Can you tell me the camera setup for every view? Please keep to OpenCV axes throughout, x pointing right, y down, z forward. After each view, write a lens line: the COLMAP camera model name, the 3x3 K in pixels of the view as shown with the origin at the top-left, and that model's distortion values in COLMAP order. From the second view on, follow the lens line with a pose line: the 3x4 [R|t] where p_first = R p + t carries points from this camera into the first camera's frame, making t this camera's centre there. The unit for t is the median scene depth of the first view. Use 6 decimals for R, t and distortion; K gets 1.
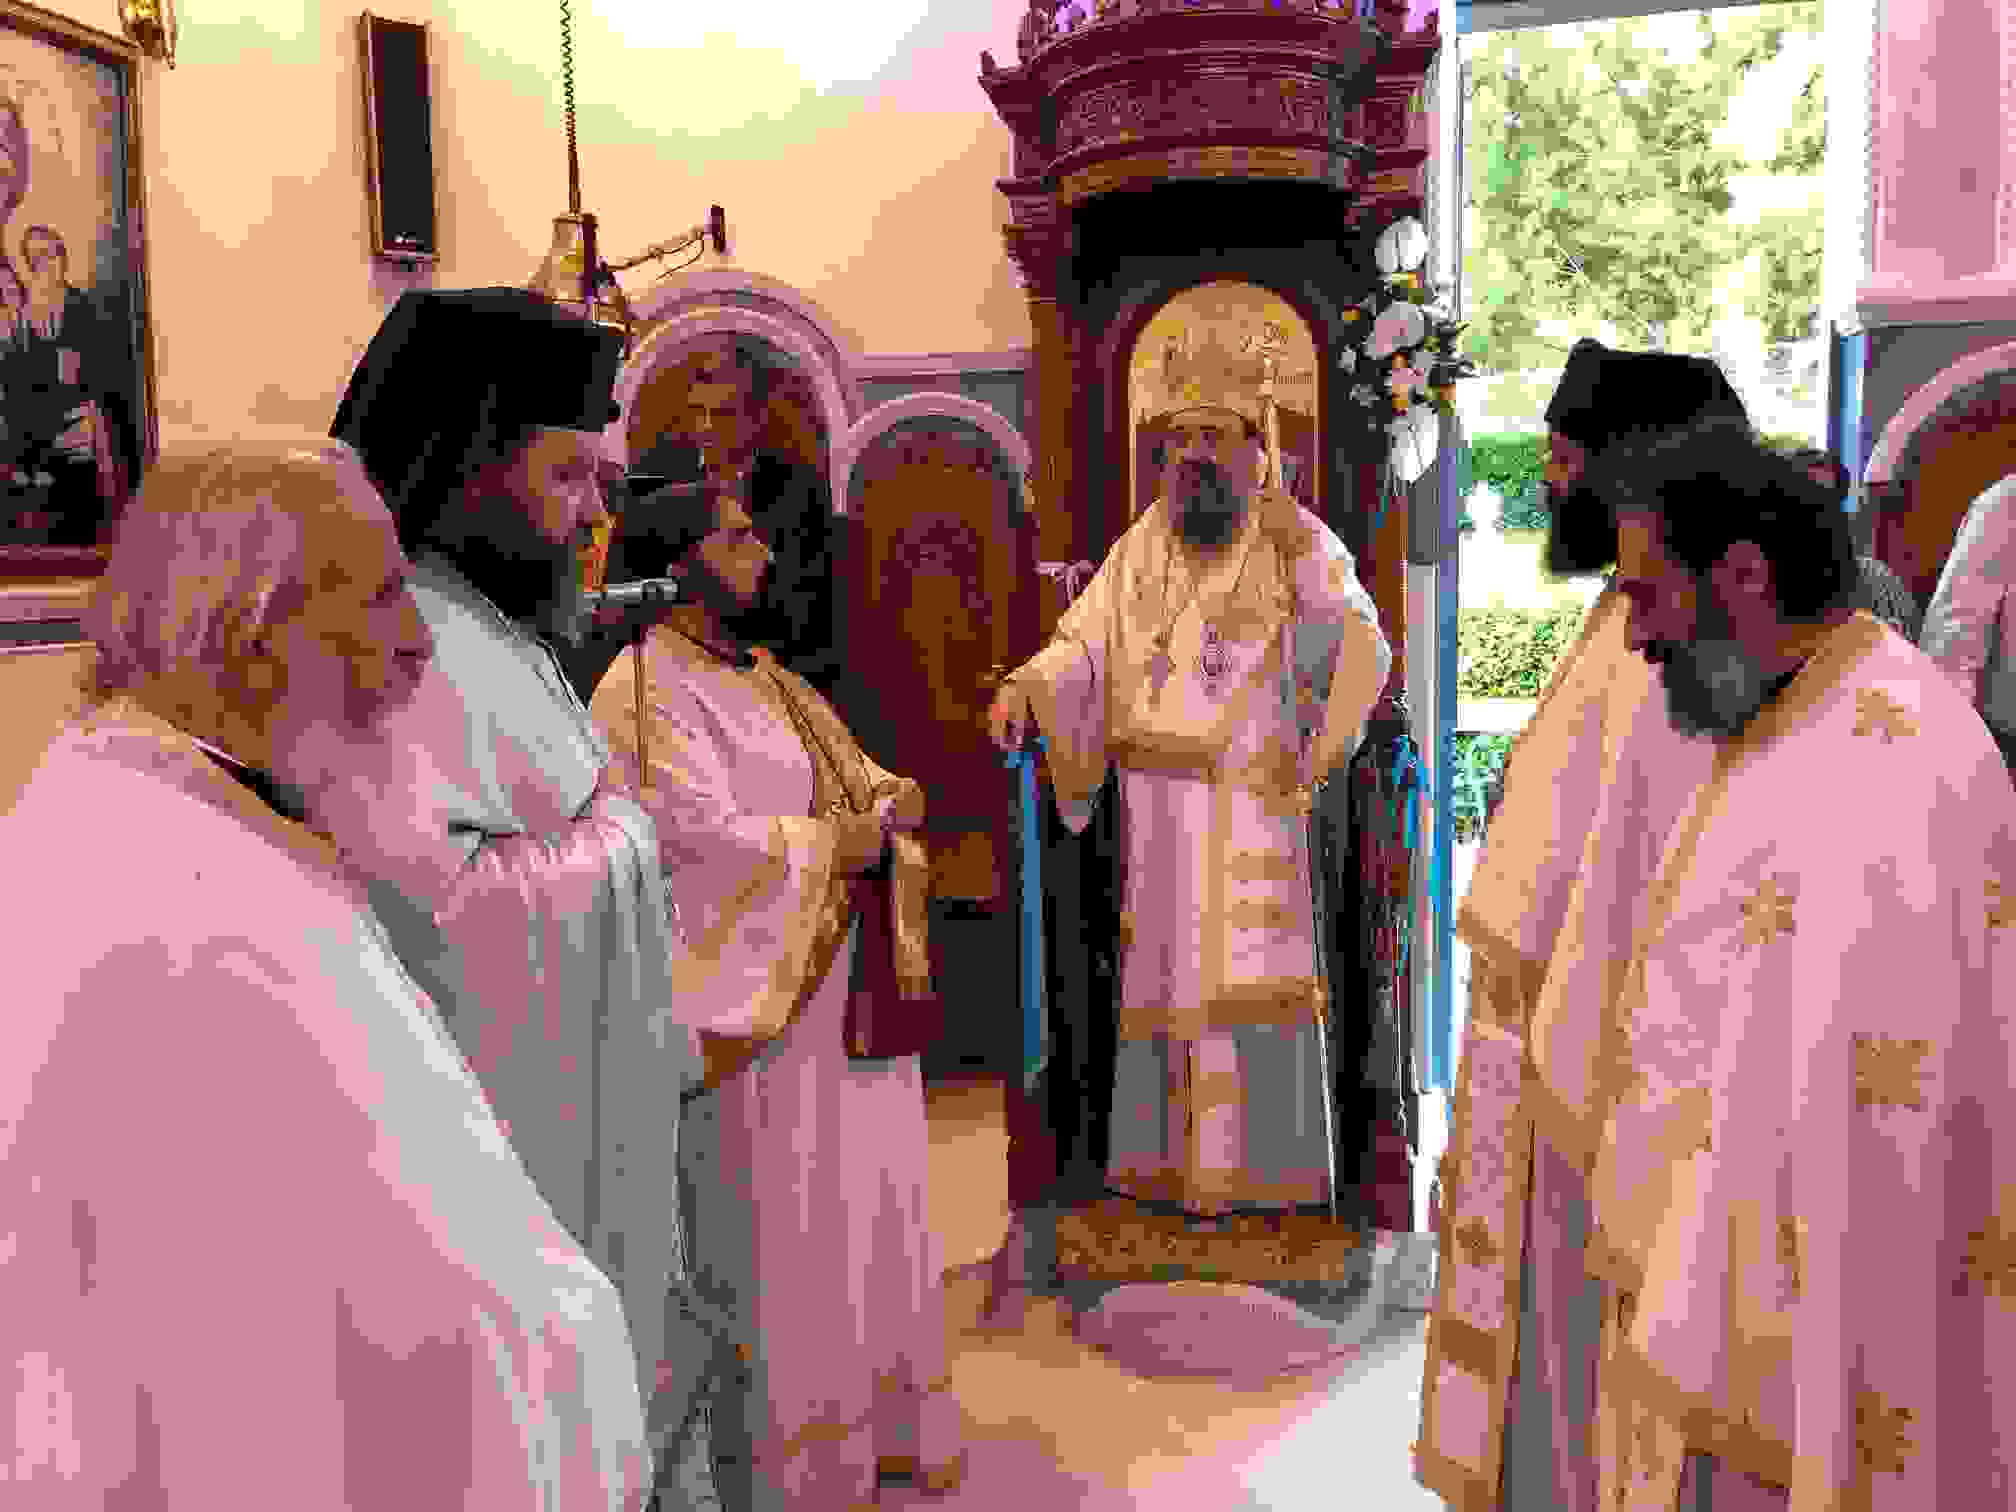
lens RADIAL K [[1661.7, 0, 1021.2], [0, 1661.7, 760.7], [0, 0, 1]] dist [0.002549, 0.007614]
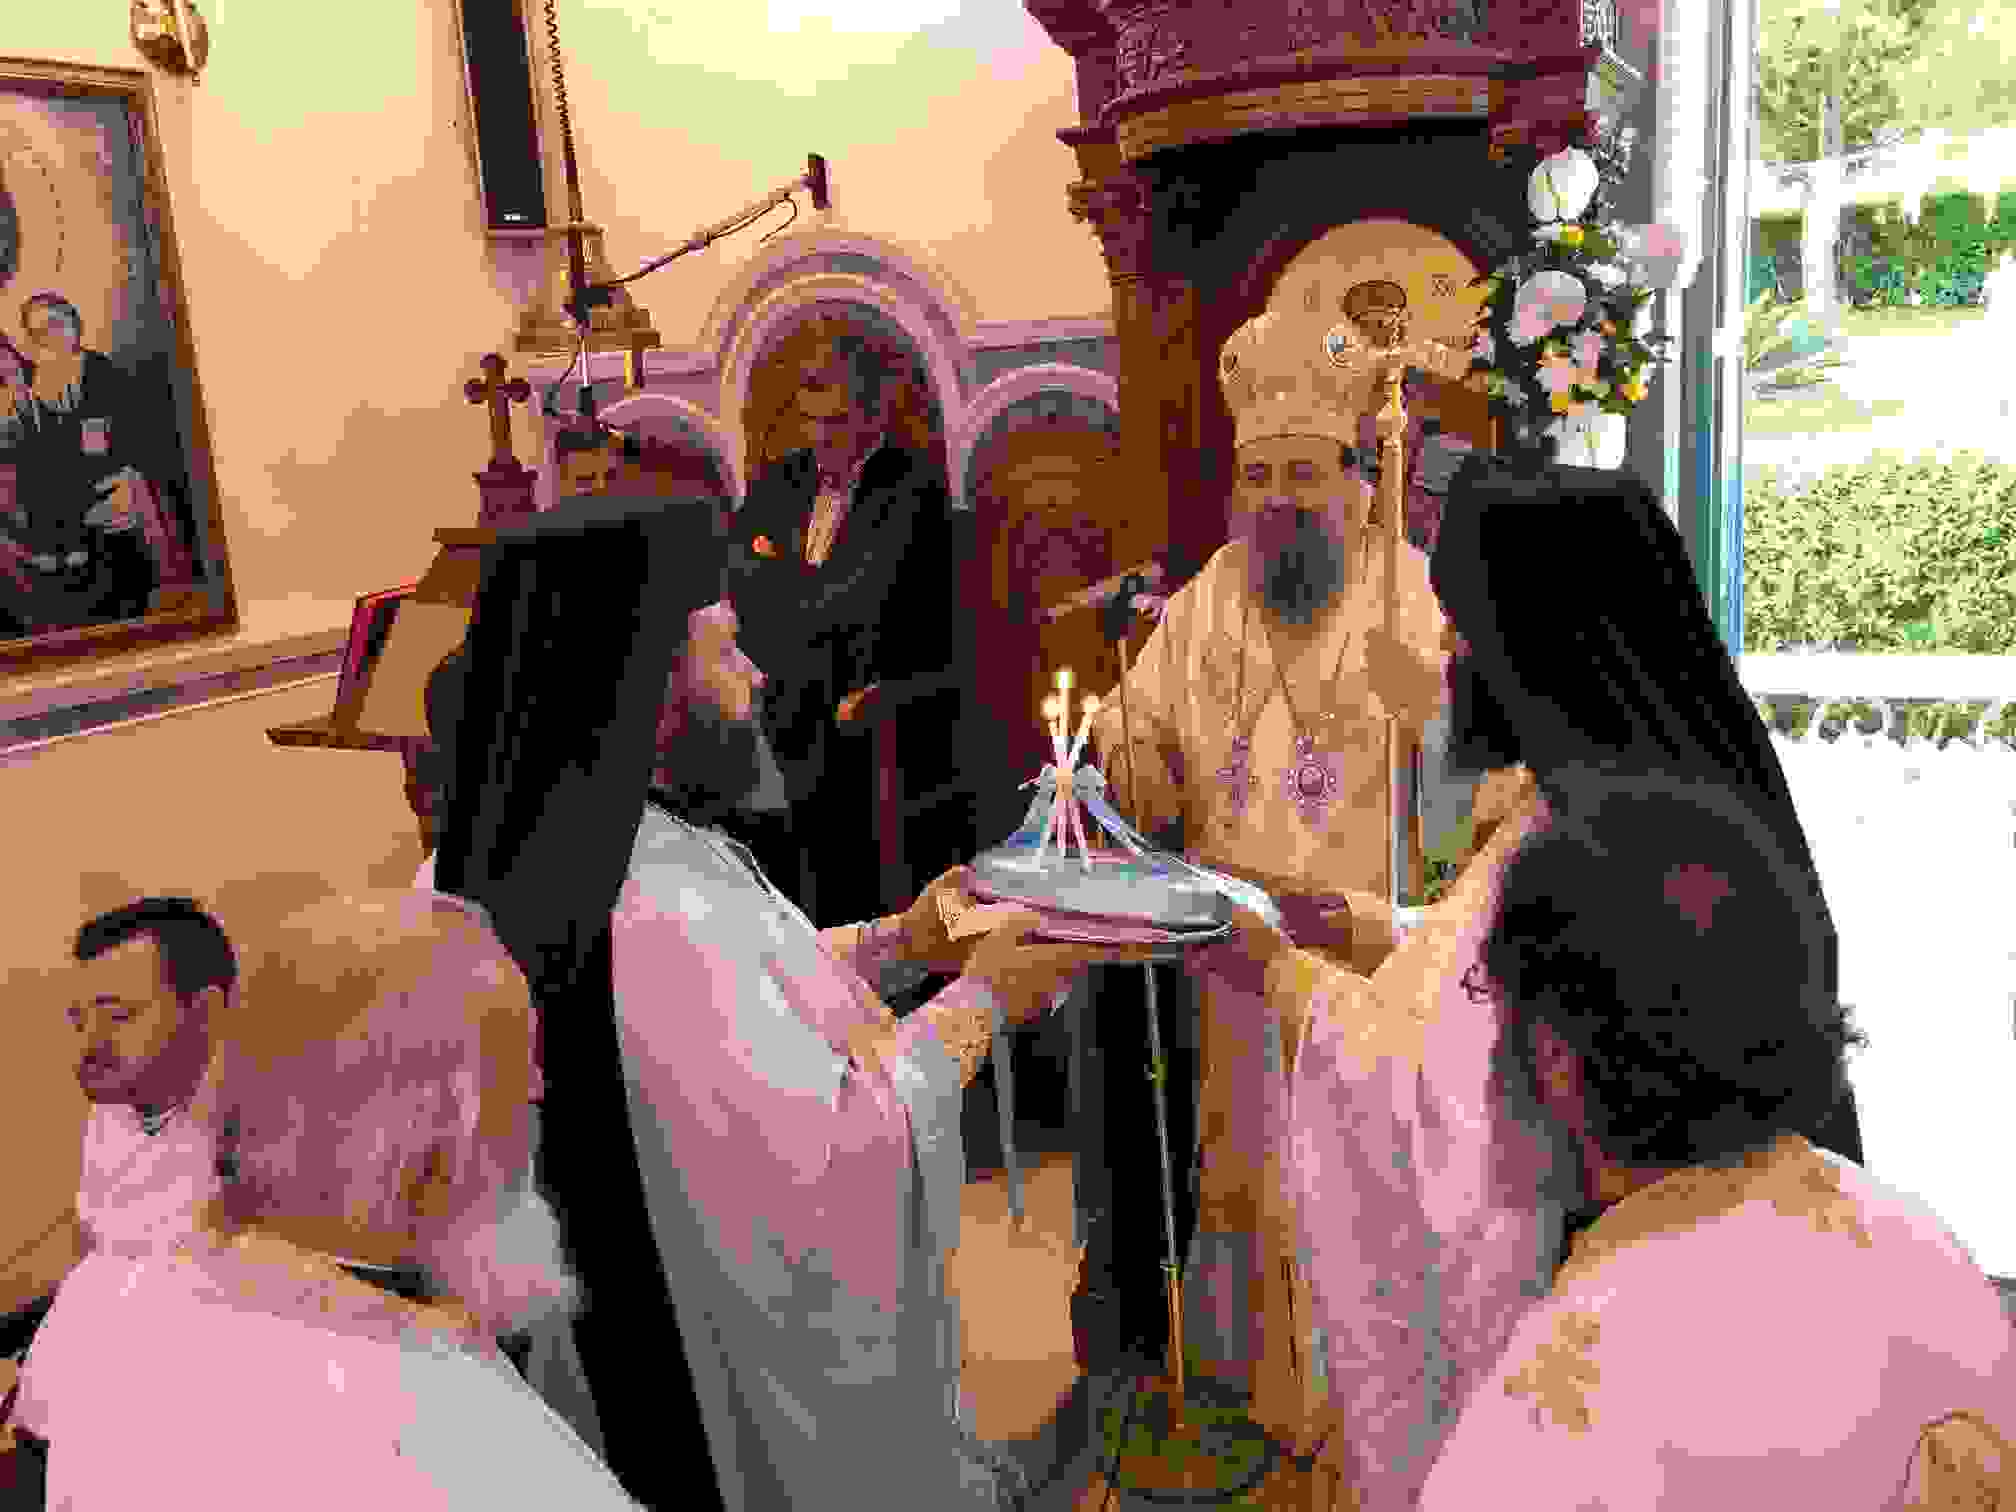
lens RADIAL K [[1661.7, 0, 1021.2], [0, 1661.7, 760.7], [0, 0, 1]] dist [0.002549, 0.007614]
pose [[0.961190, 0.011545, -0.275647, 0.200202], [0.021884, 0.992786, 0.117890, -0.145906], [0.275020, -0.119346, 0.954002, 0.199241]]
